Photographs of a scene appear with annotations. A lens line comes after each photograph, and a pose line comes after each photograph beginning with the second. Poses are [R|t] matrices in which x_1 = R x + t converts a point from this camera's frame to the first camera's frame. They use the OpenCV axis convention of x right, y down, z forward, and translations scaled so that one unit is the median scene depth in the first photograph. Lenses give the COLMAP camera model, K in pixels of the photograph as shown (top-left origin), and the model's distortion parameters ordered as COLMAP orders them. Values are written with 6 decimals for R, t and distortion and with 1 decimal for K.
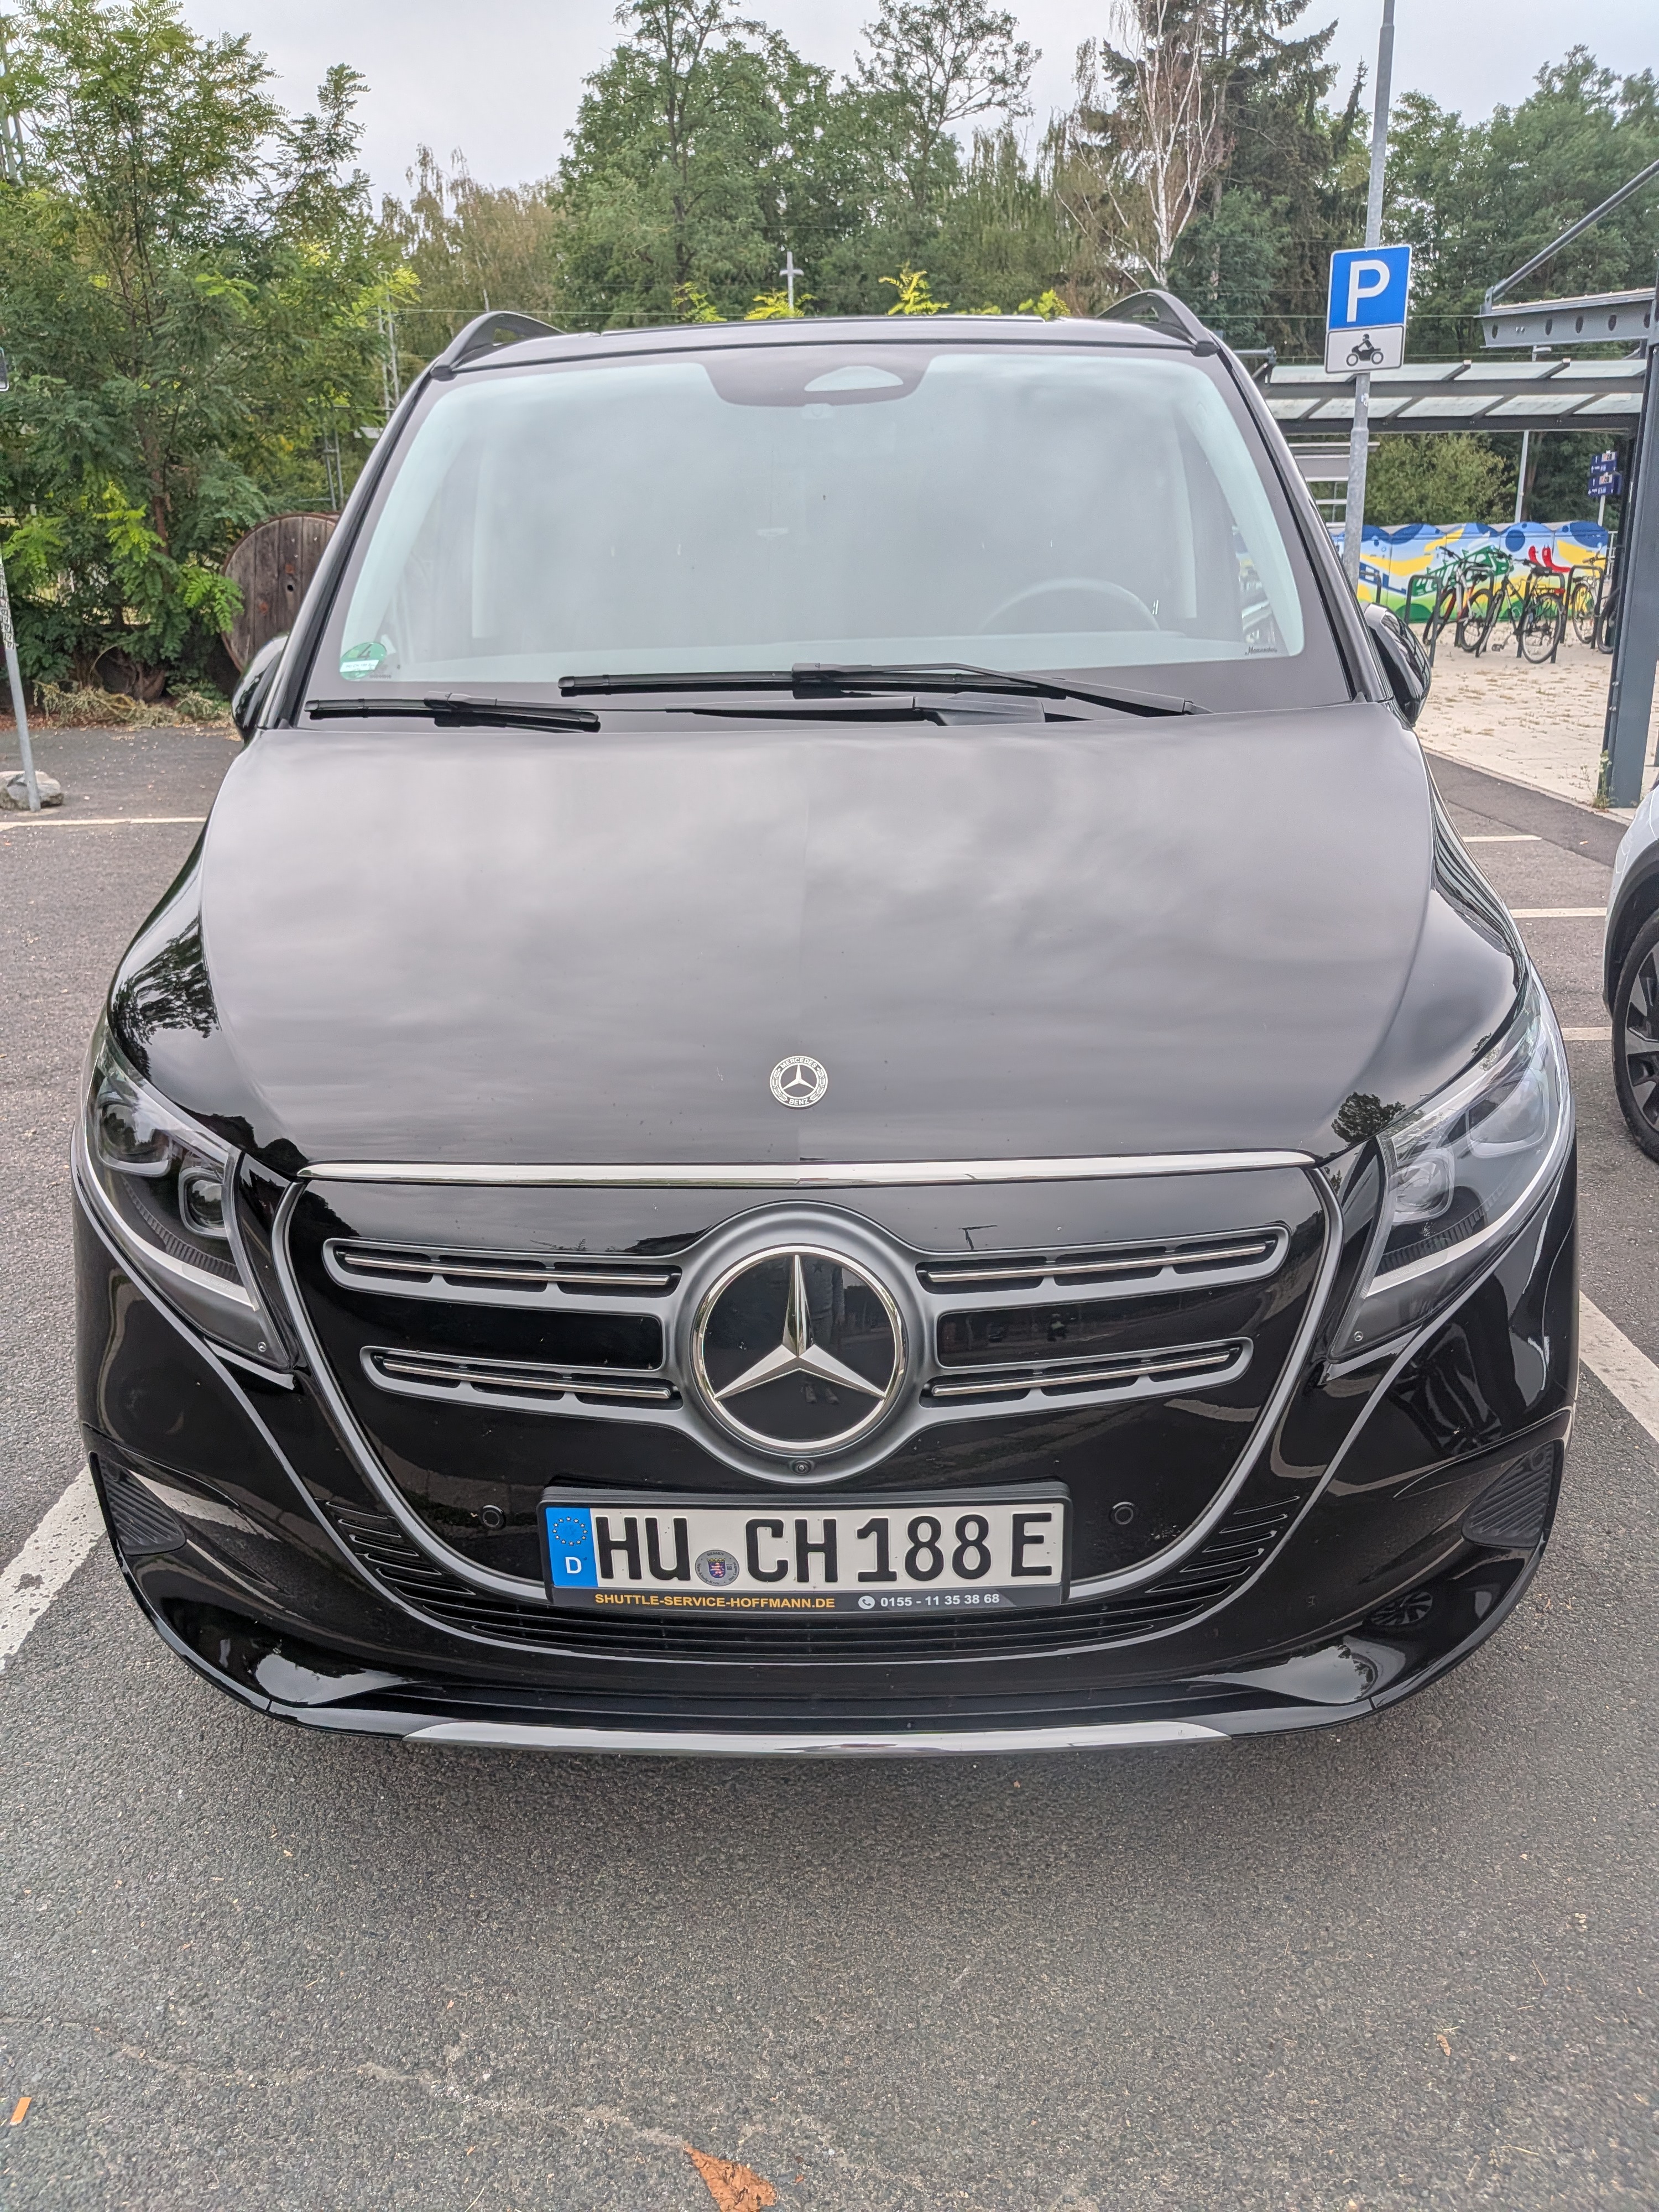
lens RADIAL K [[1569.1, 0, 851.8], [0, 1569.1, 1126.2], [0, 0, 1]] dist [0.026689, -0.034266]
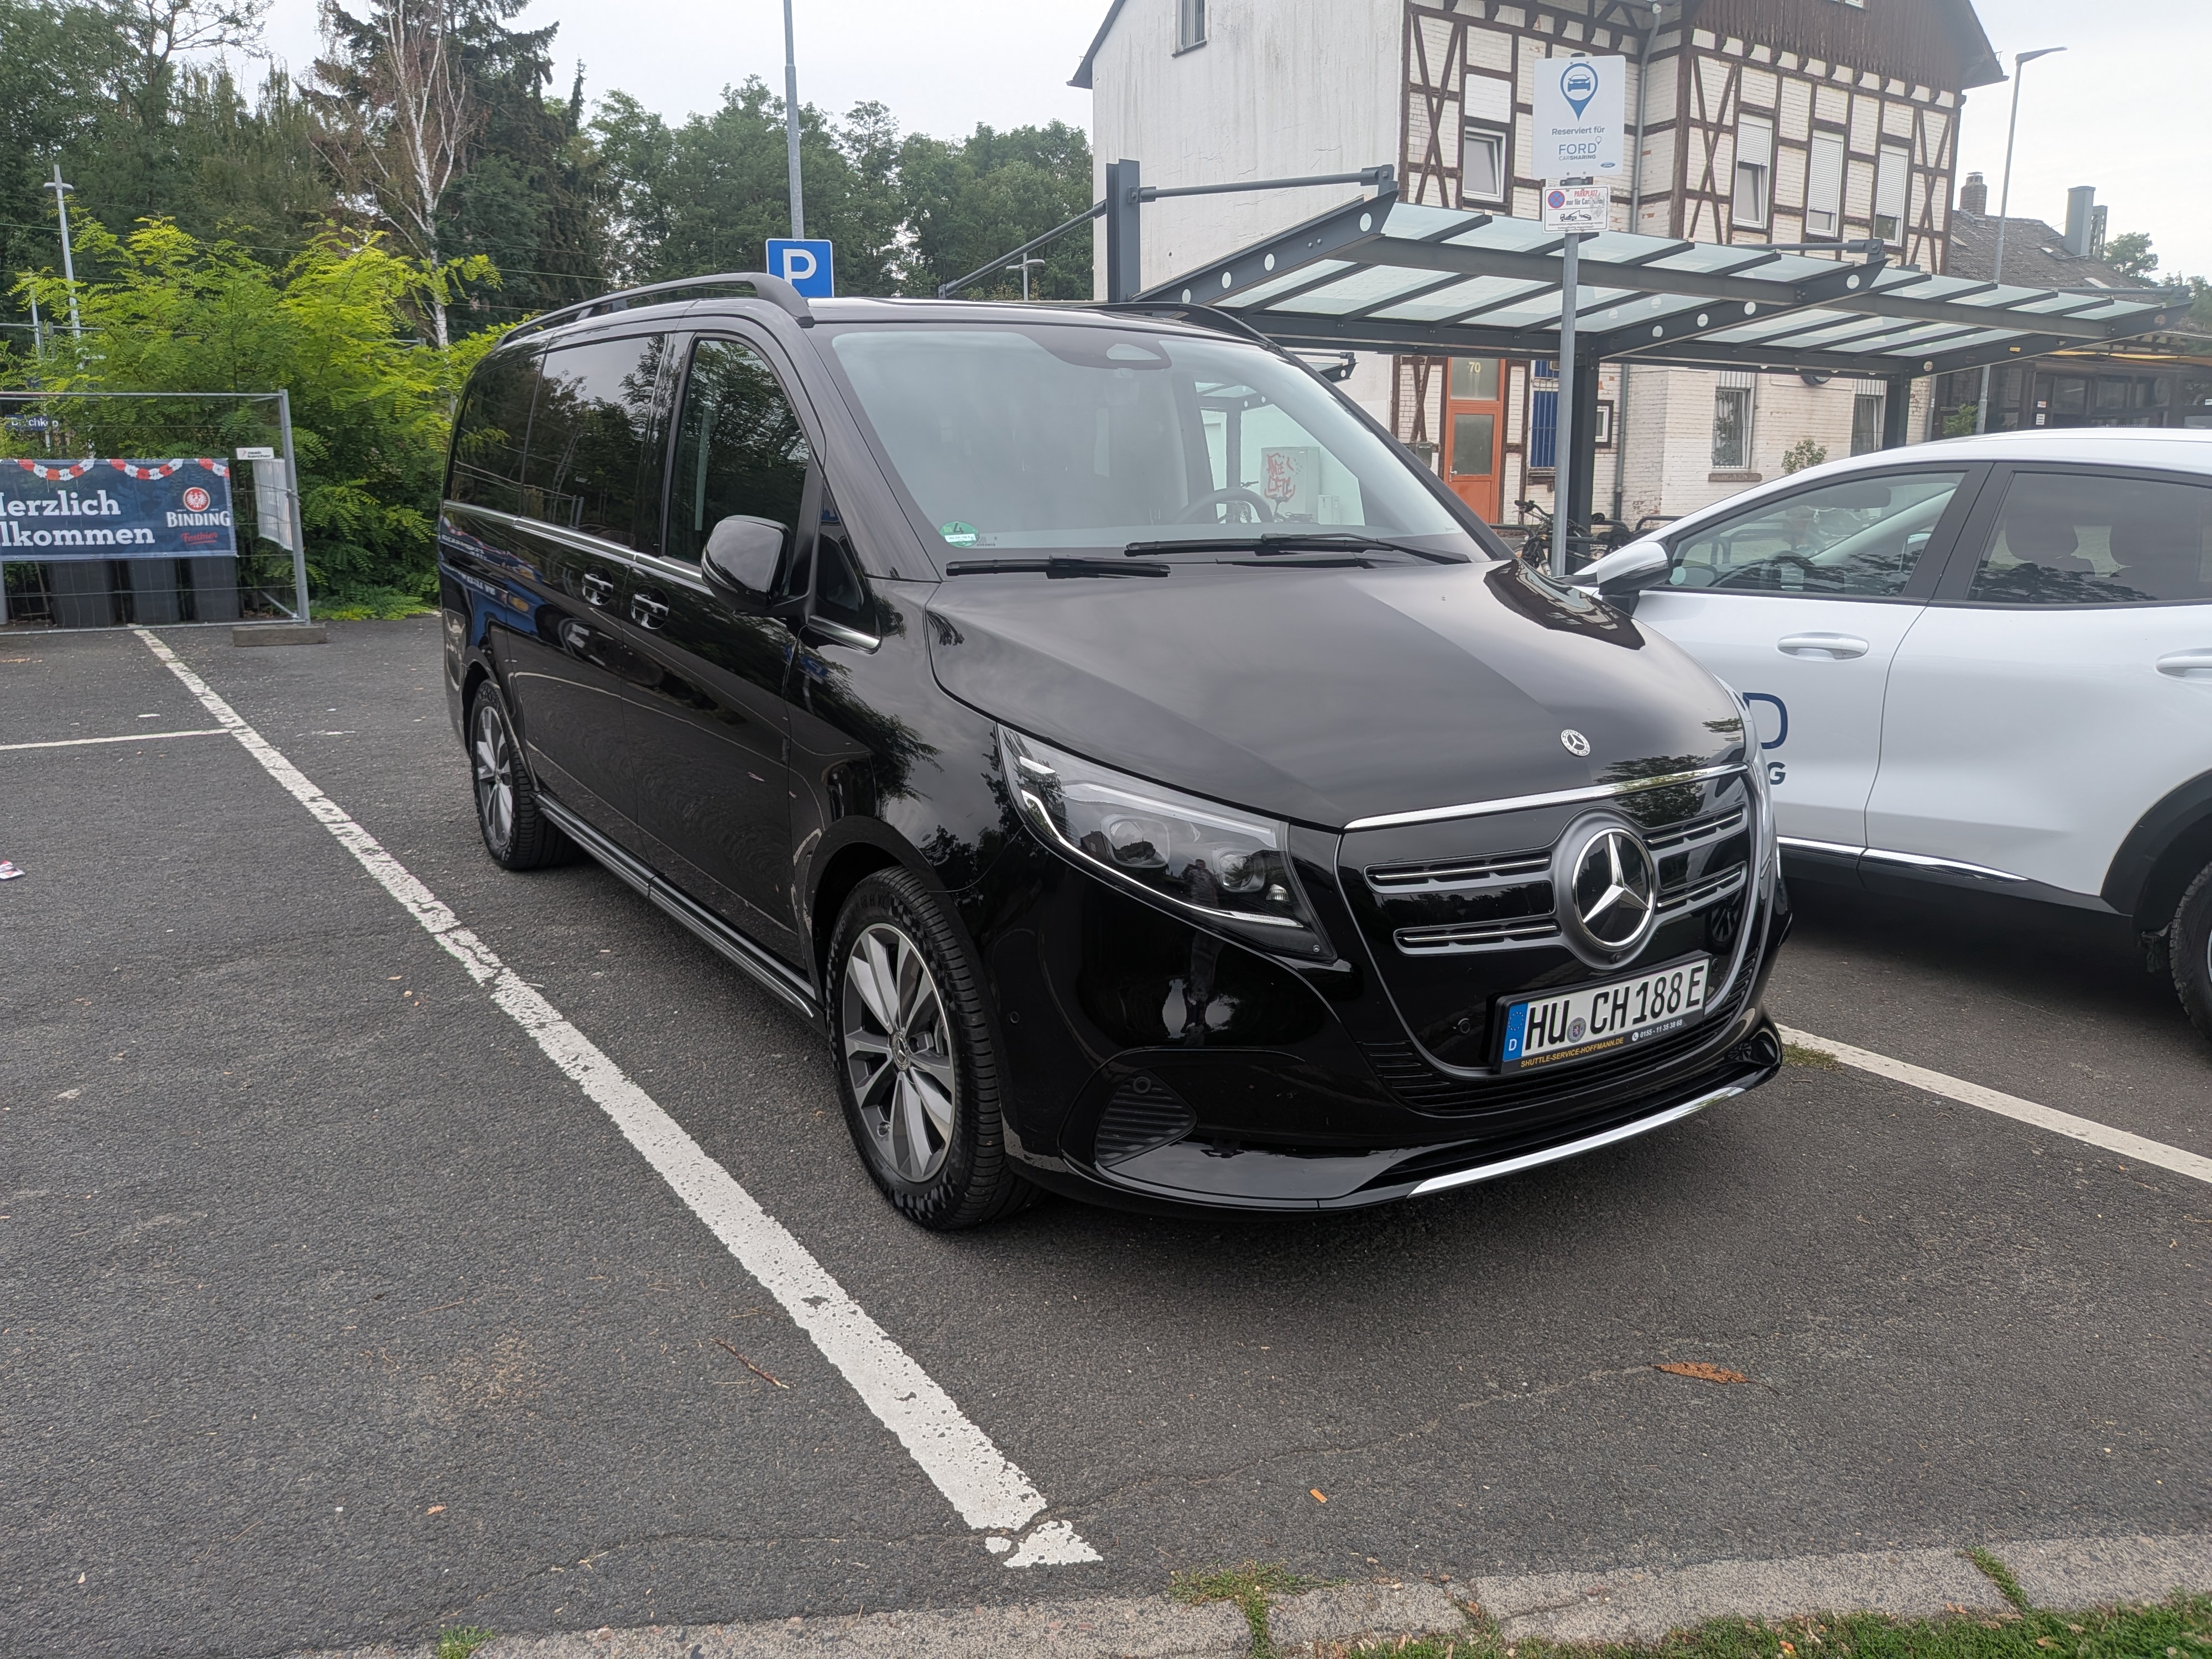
lens RADIAL K [[1569.1, 0, 1054.9], [0, 1569.1, 814.9], [0, 0, 1]] dist [0.026689, -0.034266]
pose [[0.839040, -0.092453, 0.536157, -1.028883], [0.169128, 0.980955, -0.095519, 0.084271], [-0.517115, 0.170823, 0.838696, -0.126509]]
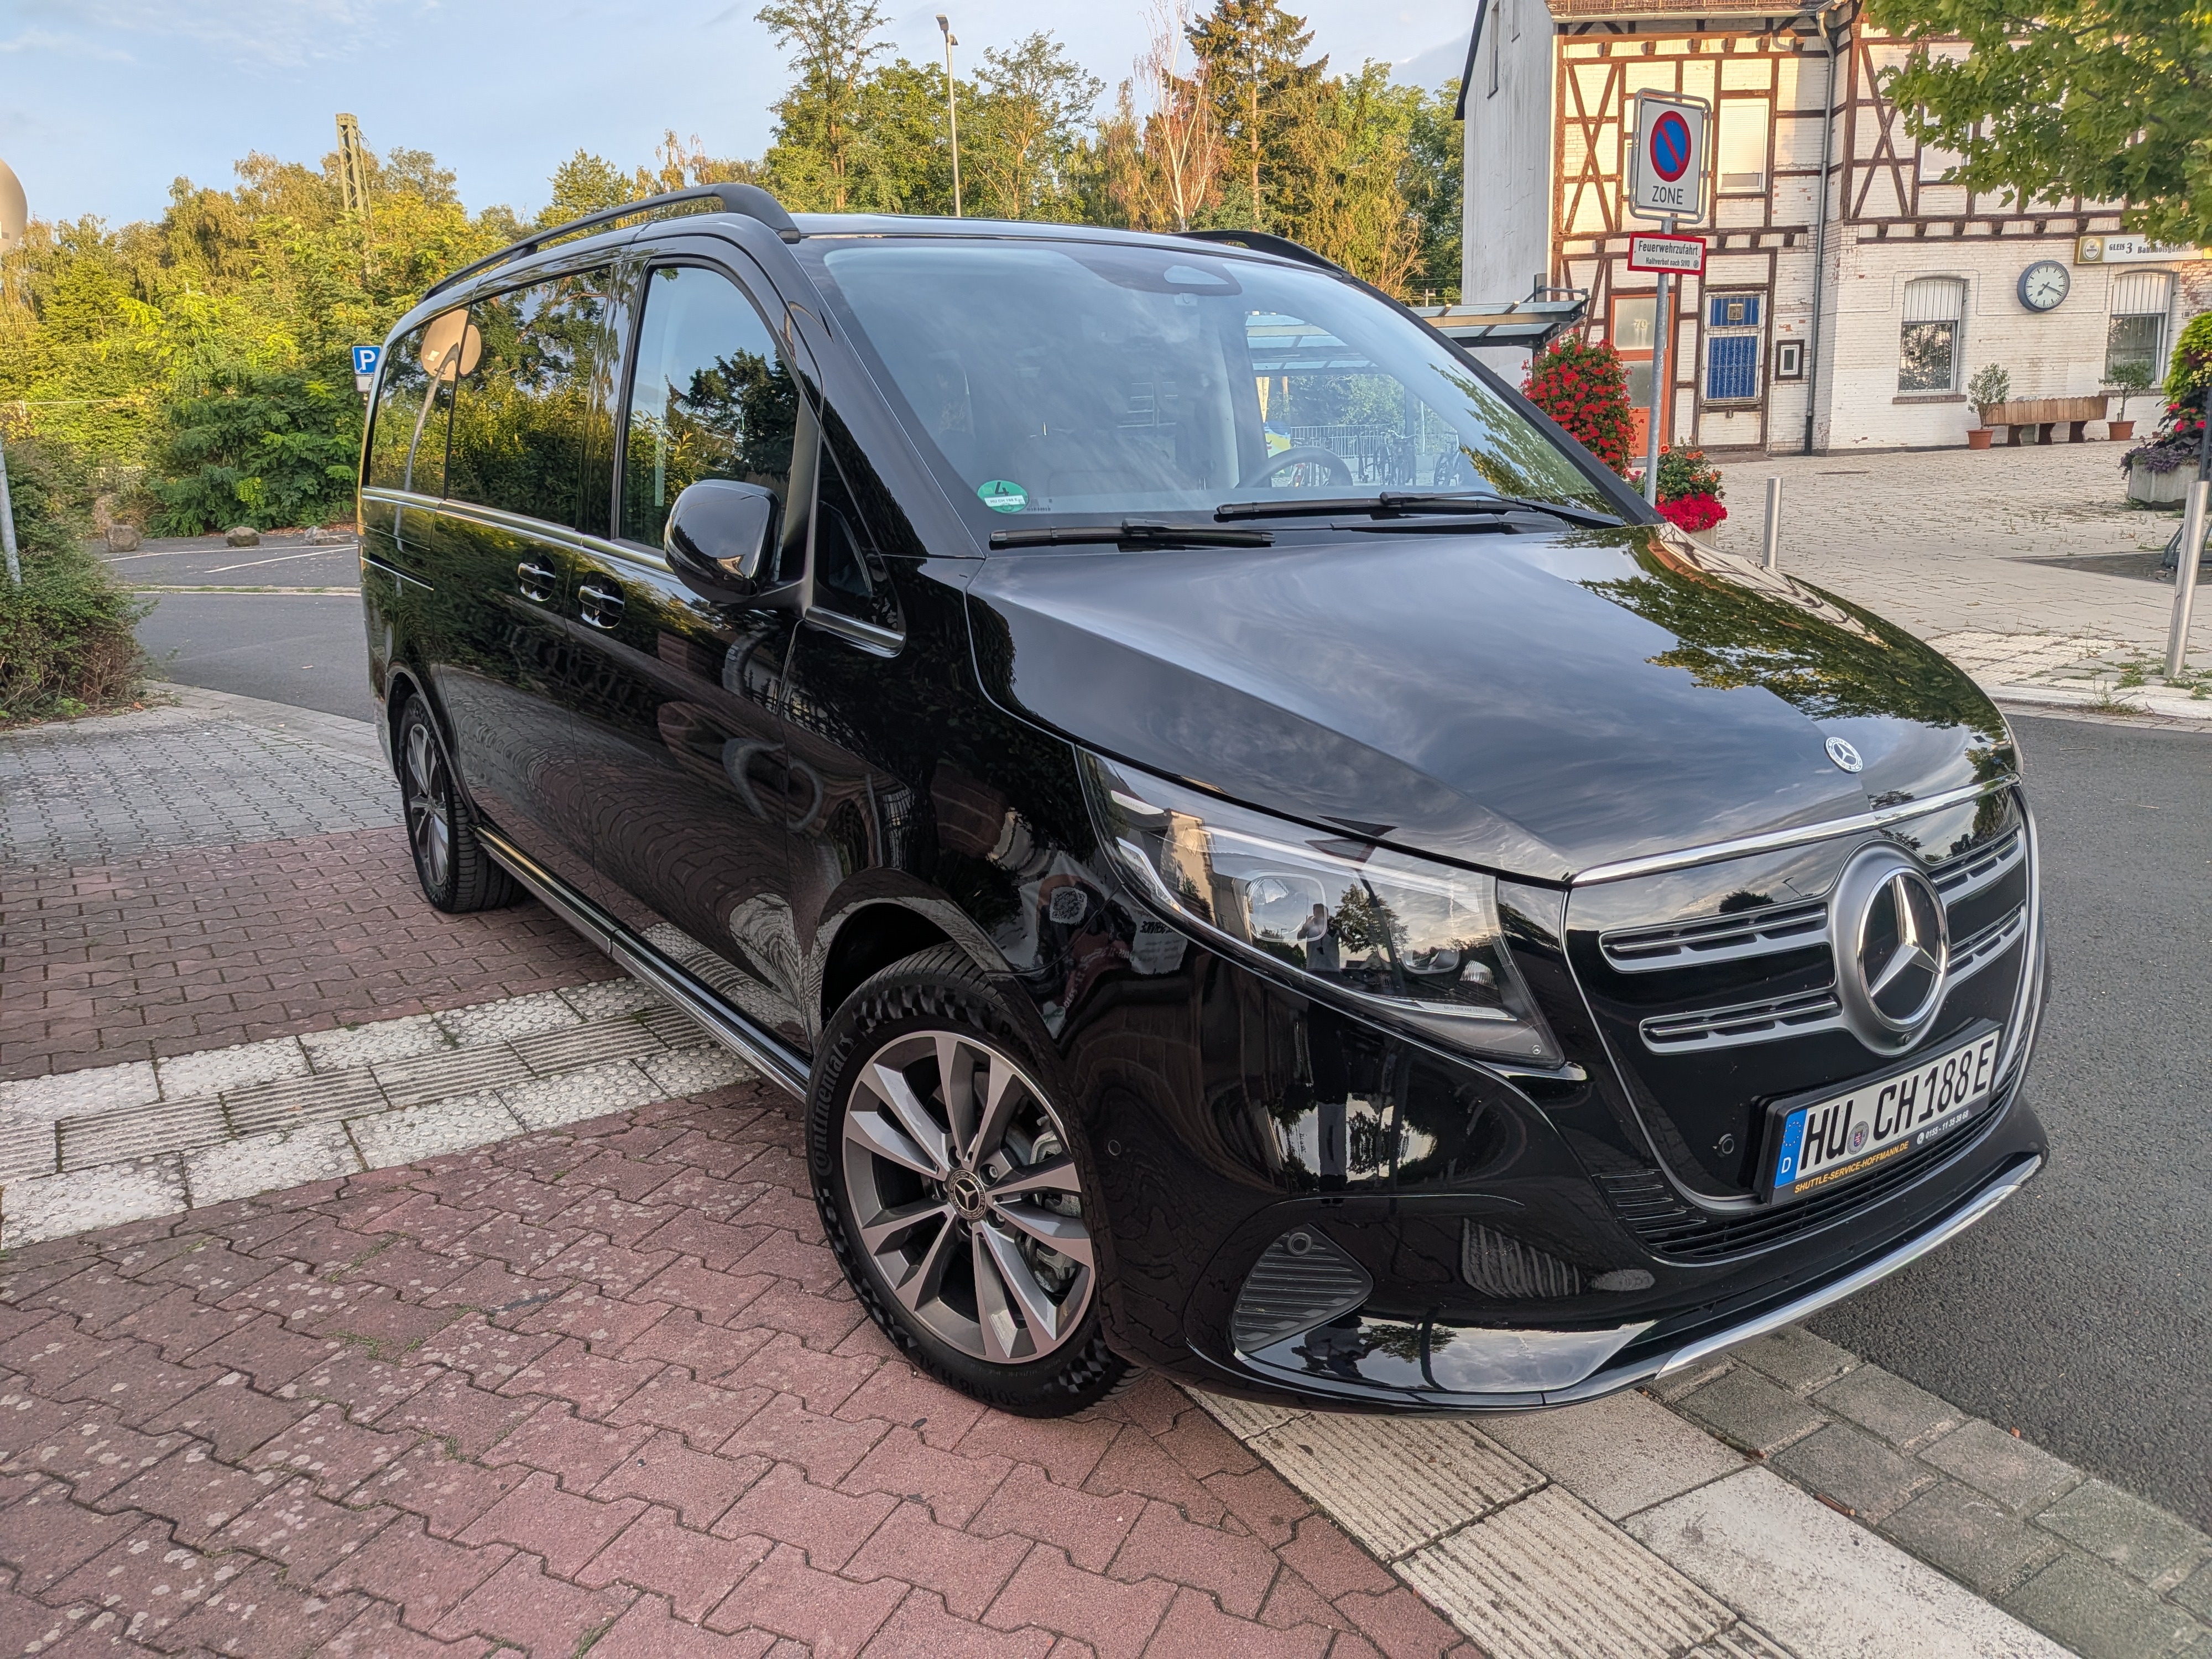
lens RADIAL K [[1569.1, 0, 1095.9], [0, 1569.1, 834.6], [0, 0, 1]] dist [0.026689, -0.034266]
pose [[0.811847, -0.121138, 0.571166, -0.916716], [0.196636, 0.977821, -0.072111, 0.006841], [-0.549763, 0.170855, 0.817661, 0.175158]]
